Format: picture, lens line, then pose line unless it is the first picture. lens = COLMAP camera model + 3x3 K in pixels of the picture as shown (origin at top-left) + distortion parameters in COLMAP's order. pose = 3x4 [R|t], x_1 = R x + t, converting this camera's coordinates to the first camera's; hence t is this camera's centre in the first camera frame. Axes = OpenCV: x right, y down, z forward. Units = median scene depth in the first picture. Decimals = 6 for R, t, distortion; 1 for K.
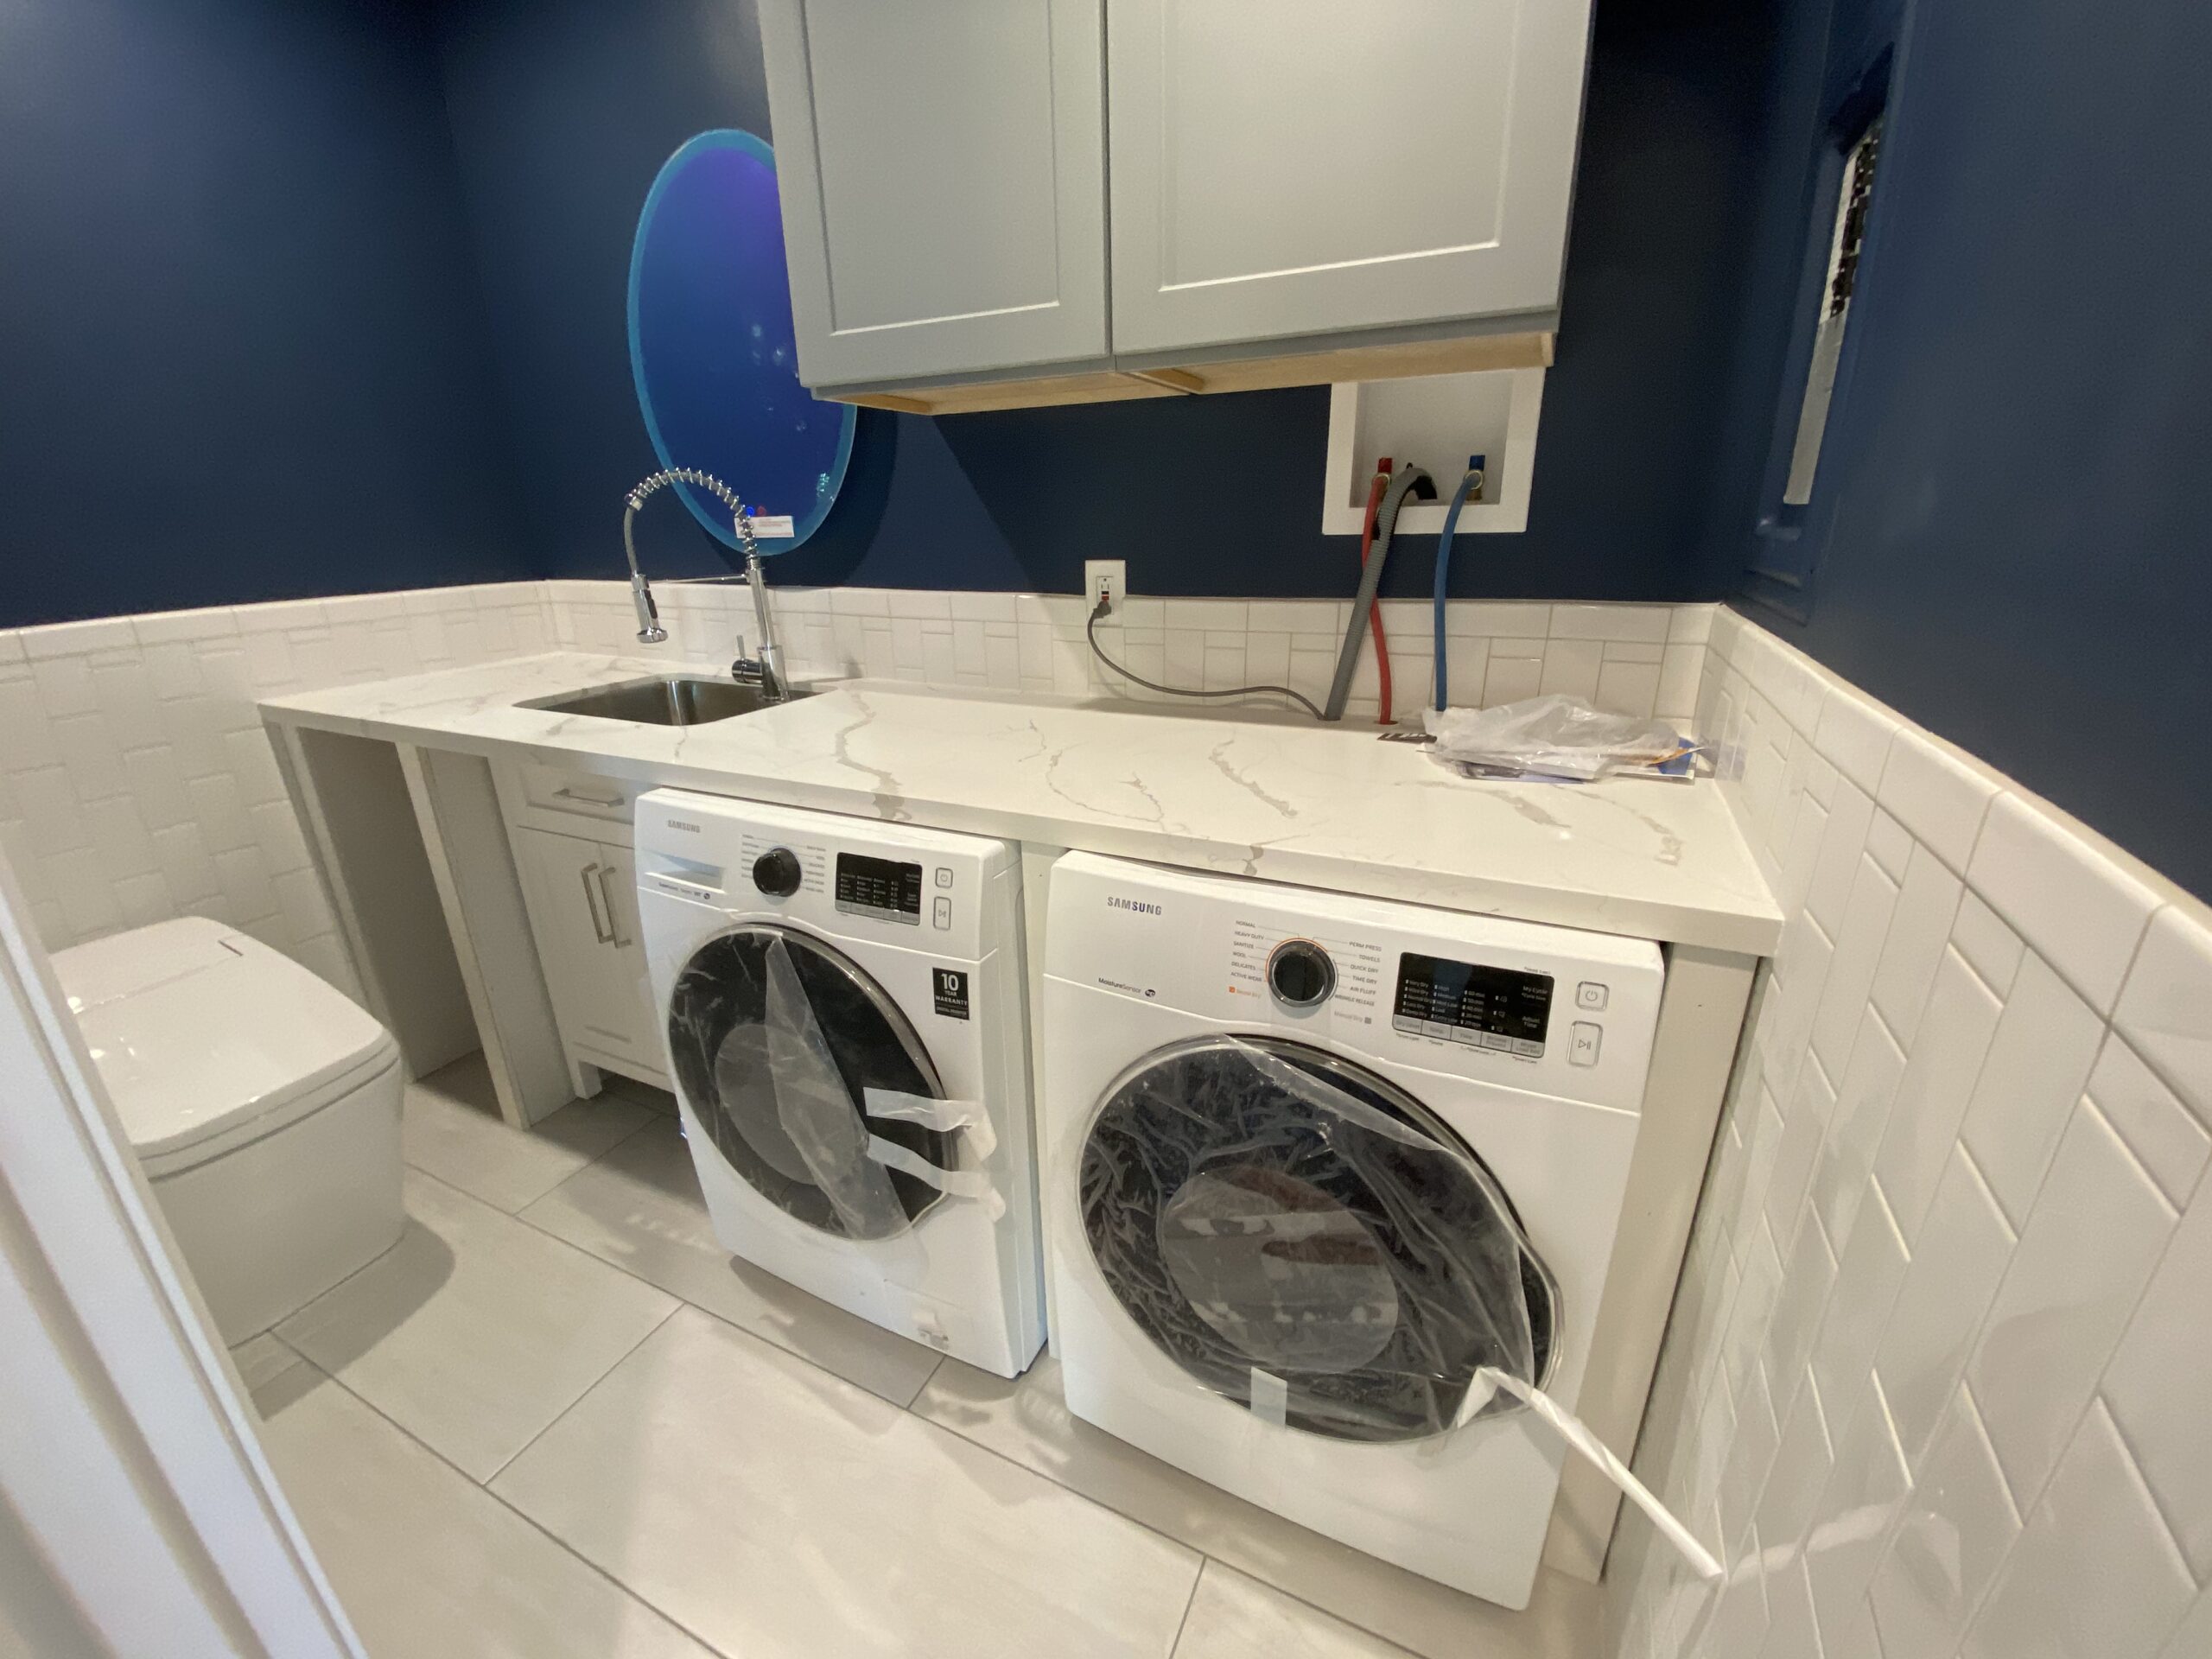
lens RADIAL K [[897.7, 0, 1098.3], [0, 897.7, 827.0], [0, 0, 1]] dist [0.028207, -0.026101]
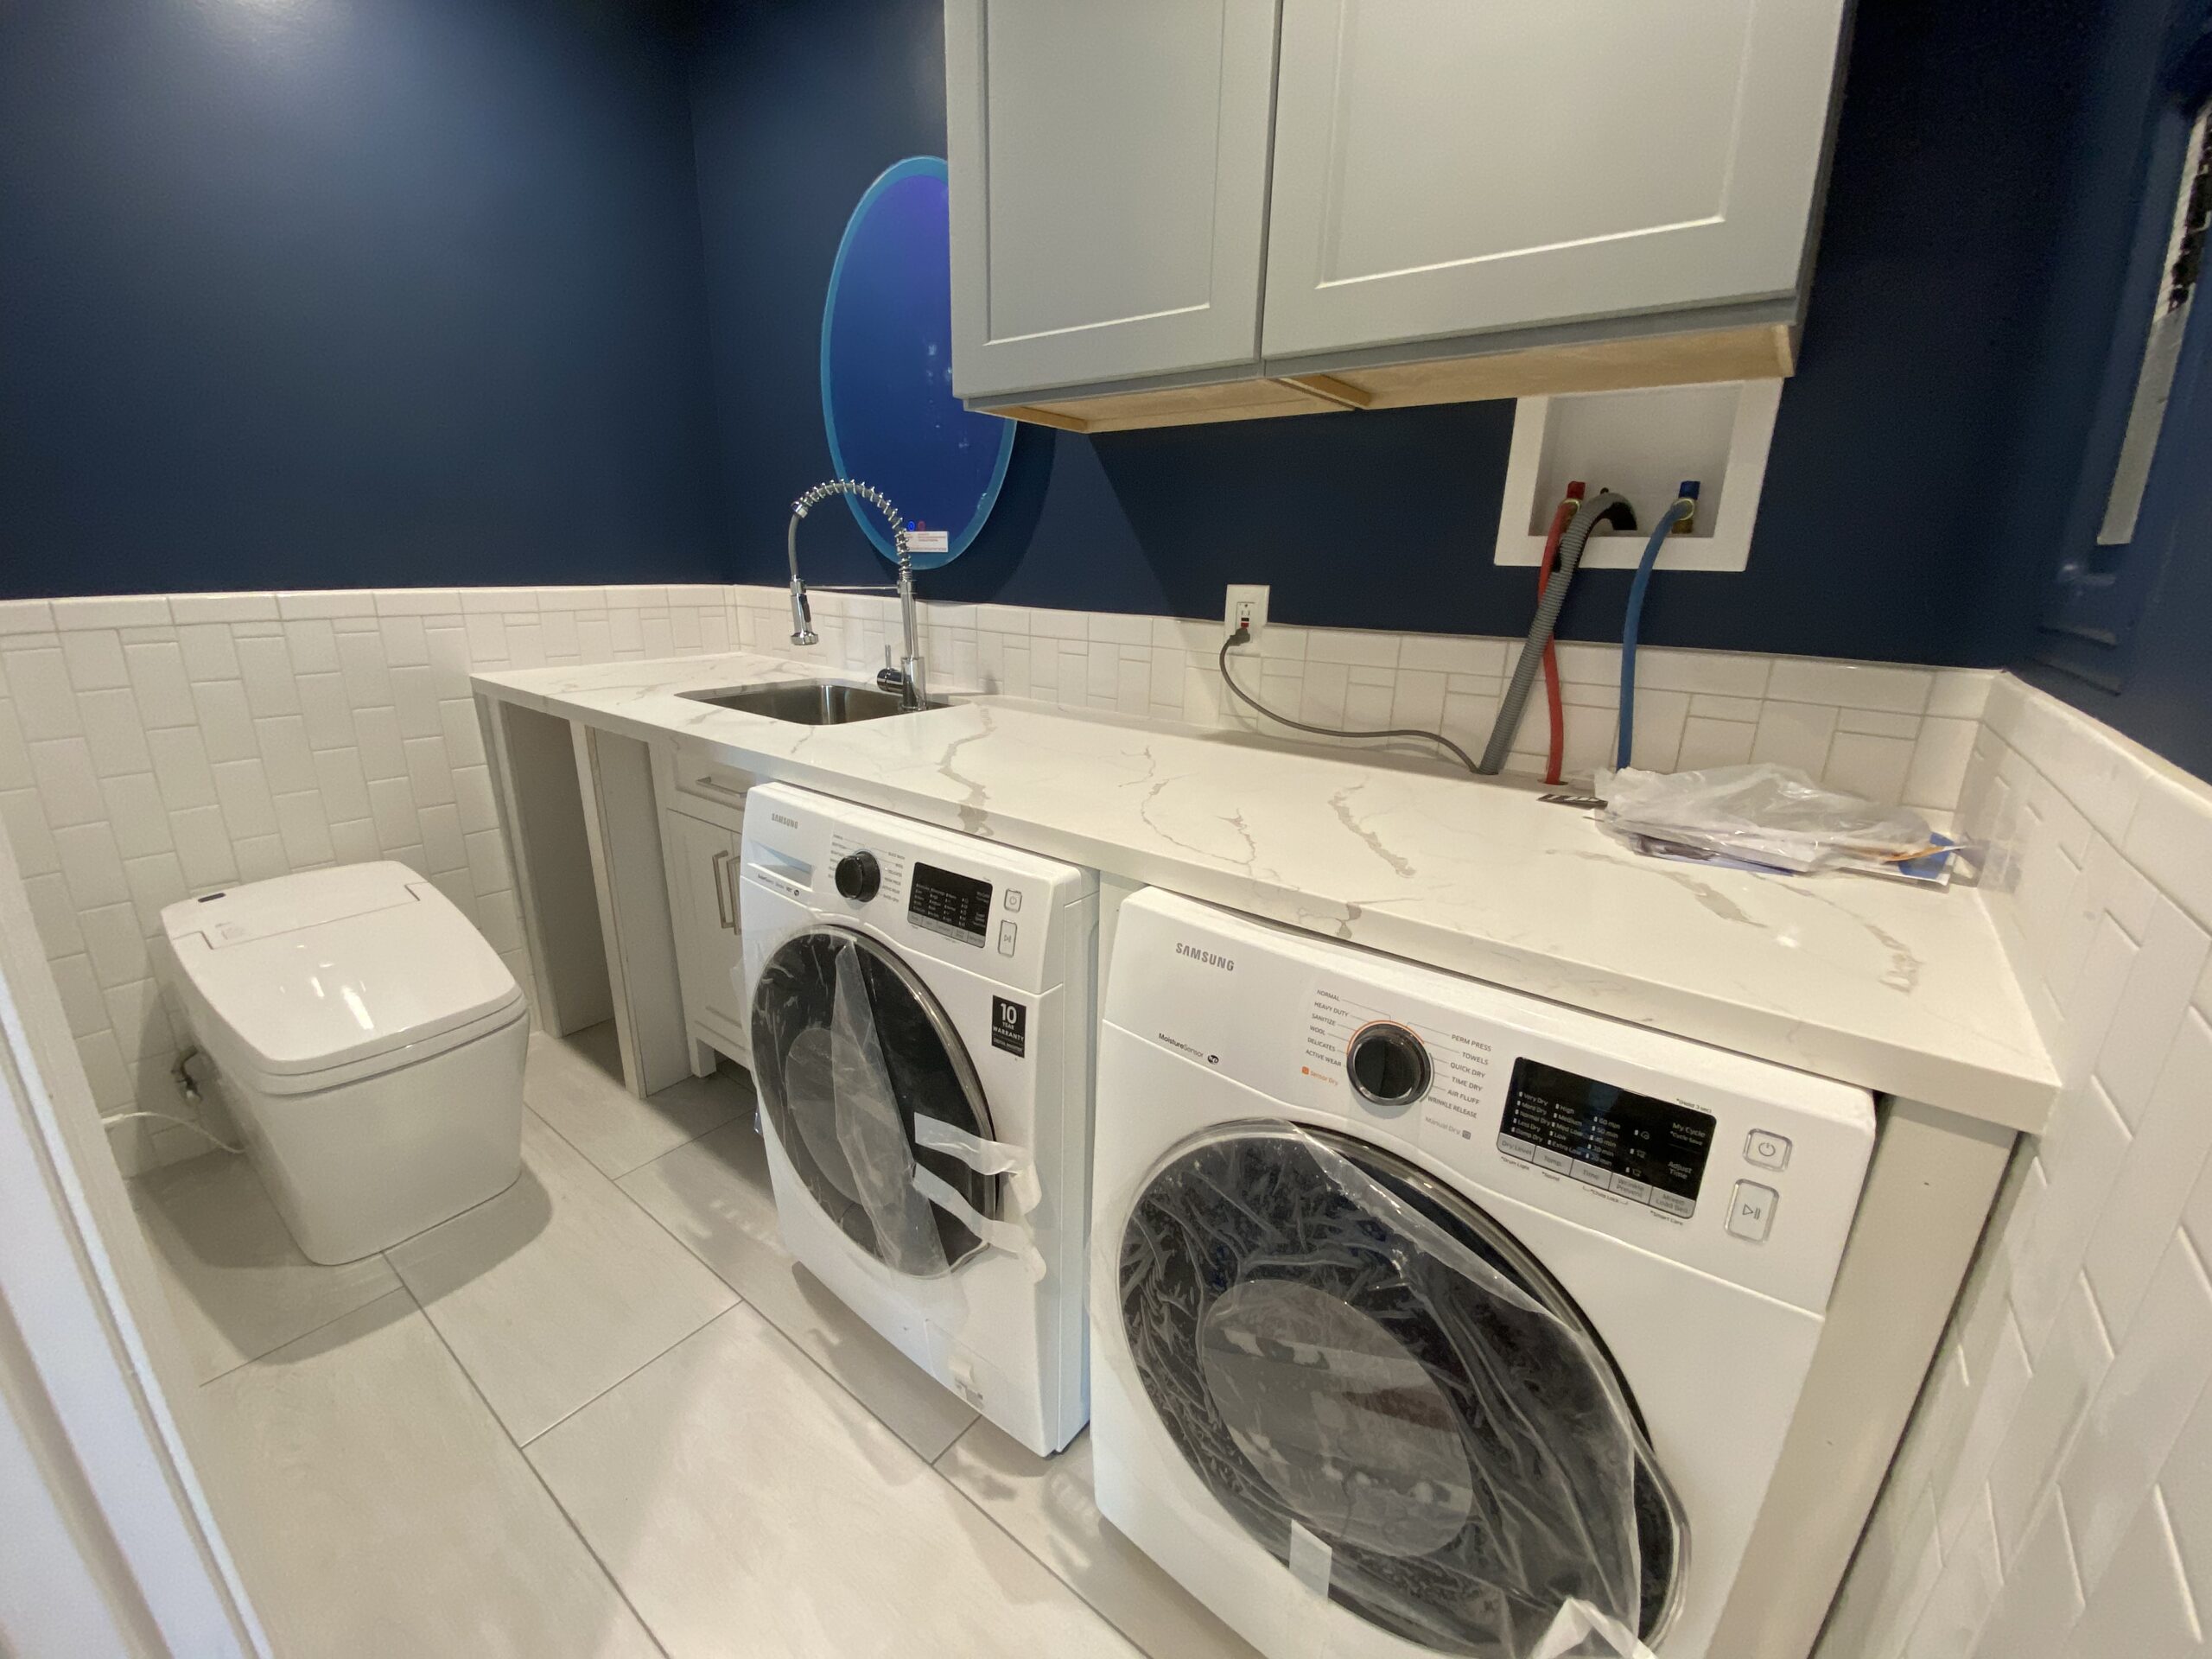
lens RADIAL K [[900.8, 0, 1095.1], [0, 900.8, 825.3], [0, 0, 1]] dist [0.011424, -0.015422]
pose [[0.977215, 0.099233, -0.187627, 0.071308], [-0.107535, 0.993600, -0.034571, 0.001609], [0.182996, 0.053959, 0.981632, 0.090127]]
